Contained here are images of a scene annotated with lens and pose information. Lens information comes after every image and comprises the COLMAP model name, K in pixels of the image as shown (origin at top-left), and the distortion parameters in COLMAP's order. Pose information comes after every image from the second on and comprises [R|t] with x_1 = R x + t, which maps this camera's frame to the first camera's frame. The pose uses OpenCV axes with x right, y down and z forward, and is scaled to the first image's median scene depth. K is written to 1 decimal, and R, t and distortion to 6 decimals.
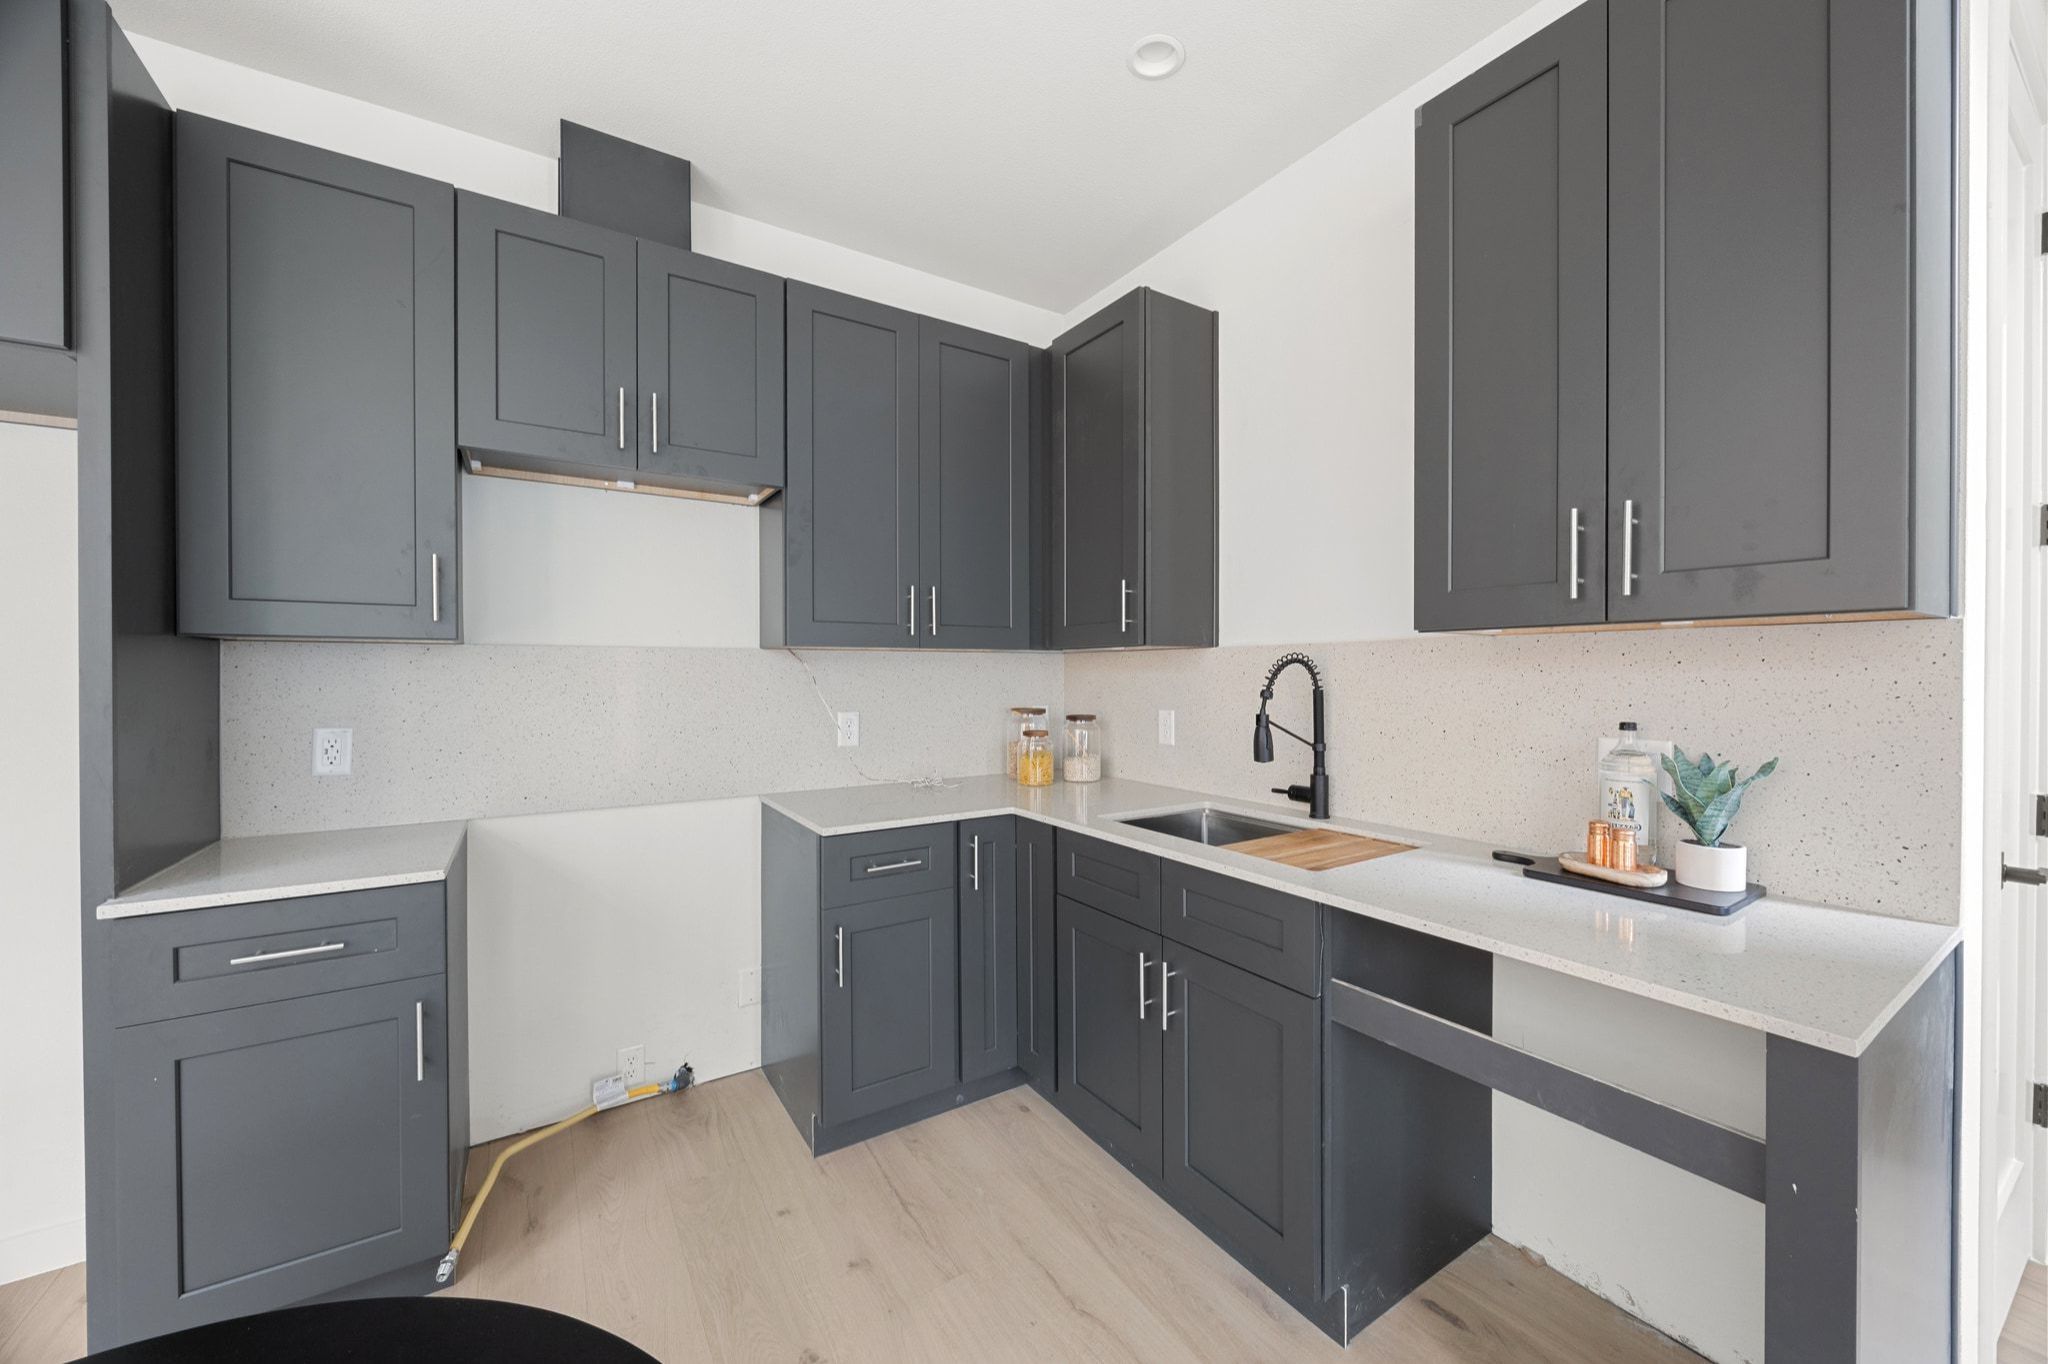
lens RADIAL K [[770.4, 0, 1032.9], [0, 770.4, 679.3], [0, 0, 1]] dist [-0.001241, 0.000006]
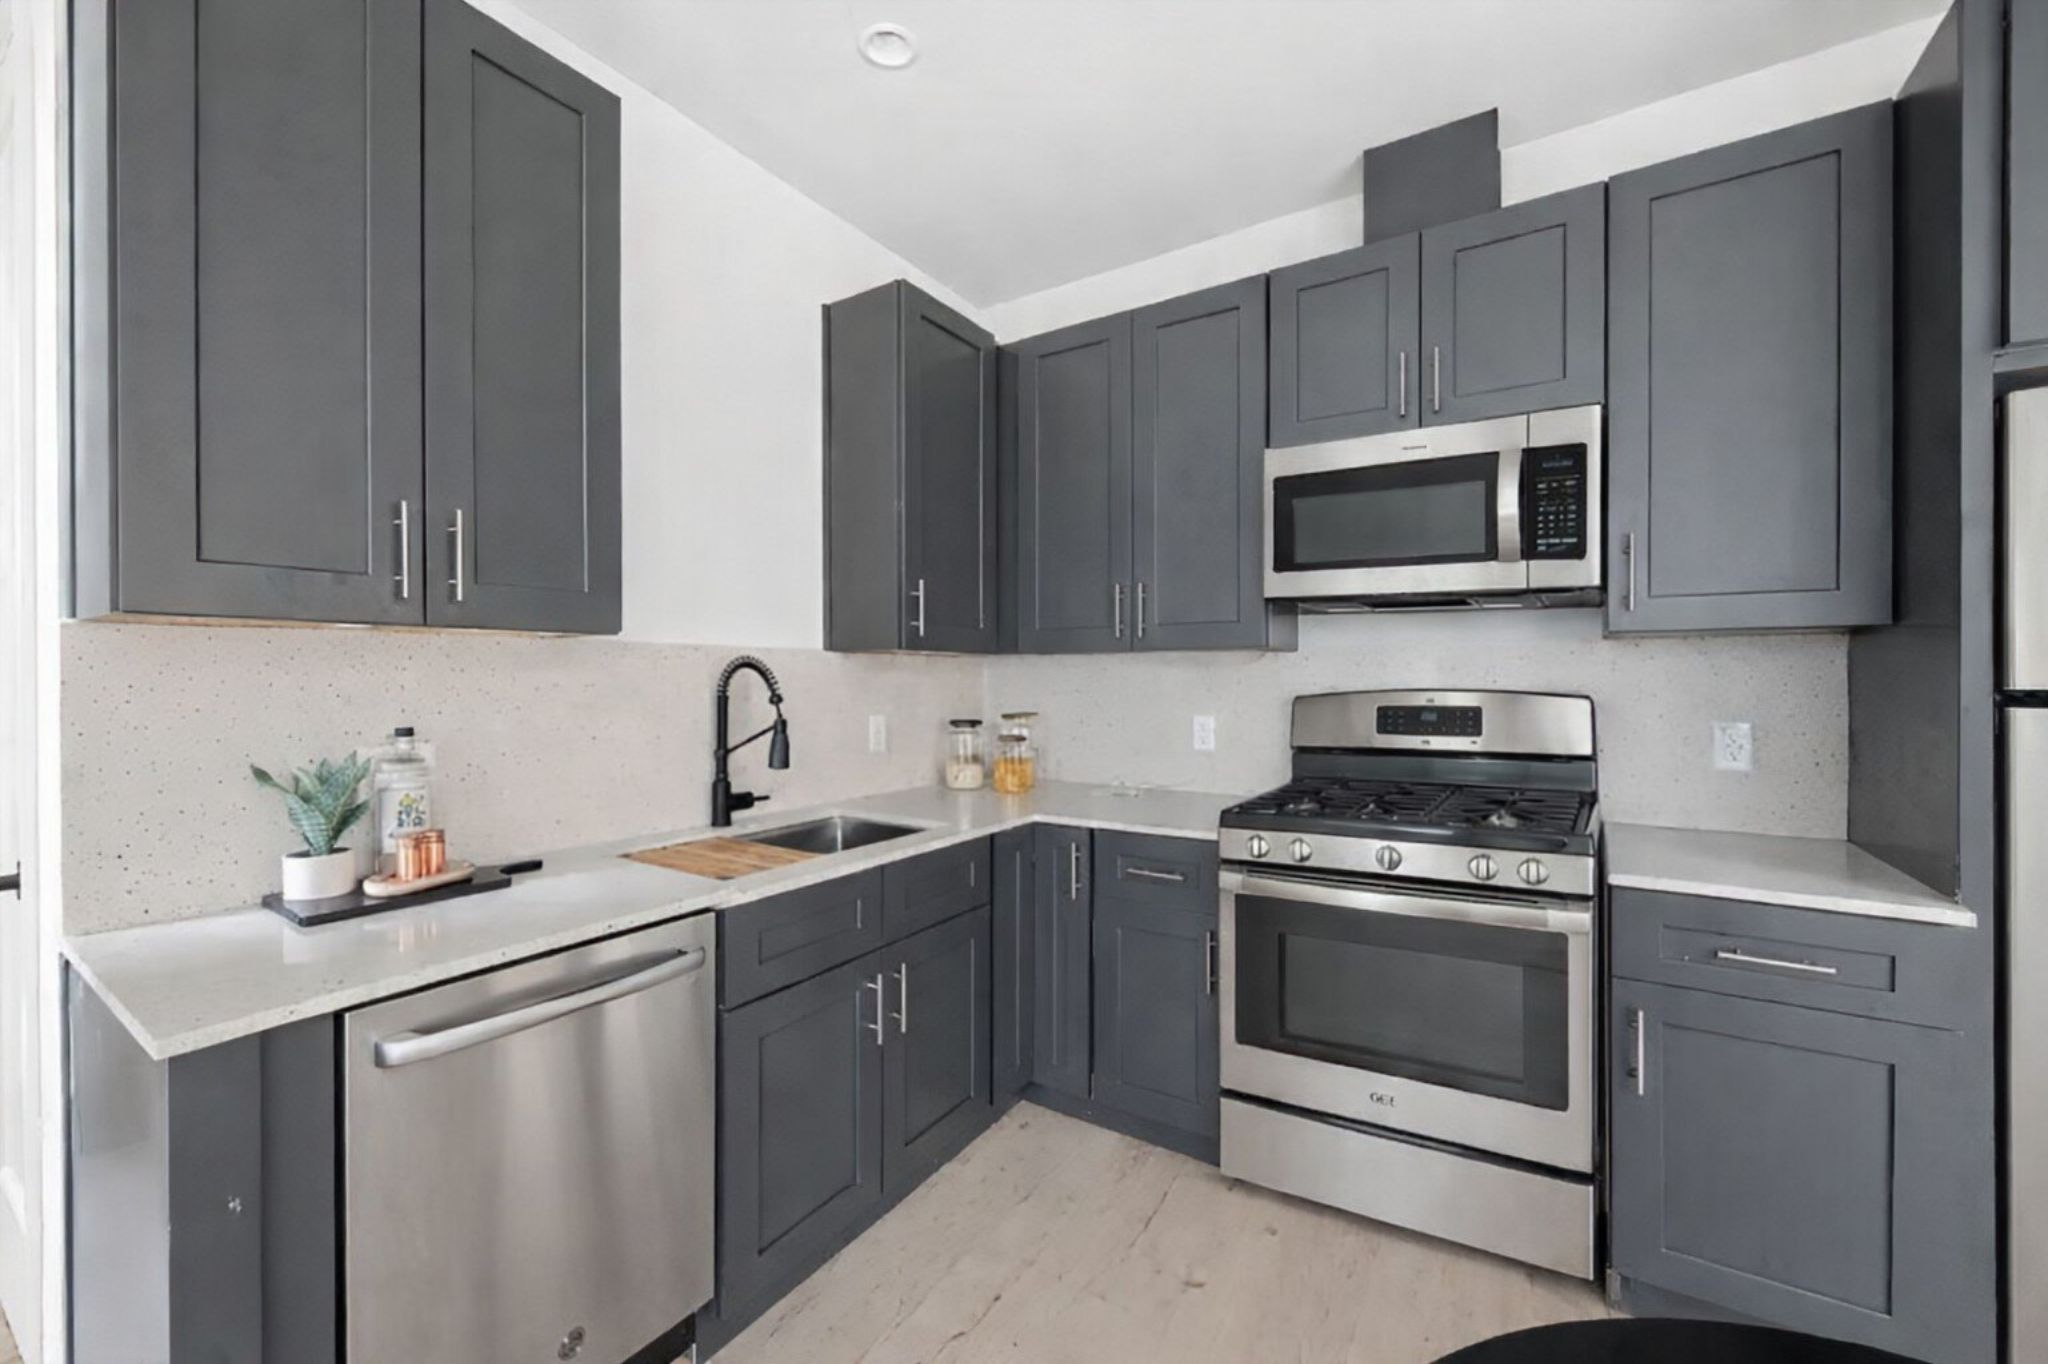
lens RADIAL K [[796.5, 0, 1030.2], [0, 796.5, 690.8], [0, 0, 1]] dist [0.000601, 0.000026]
pose [[0.423442, 0.006299, -0.905901, 0.930778], [0.000380, 0.999975, 0.007131, 0.001995], [0.905923, -0.003363, 0.423429, 0.599926]]
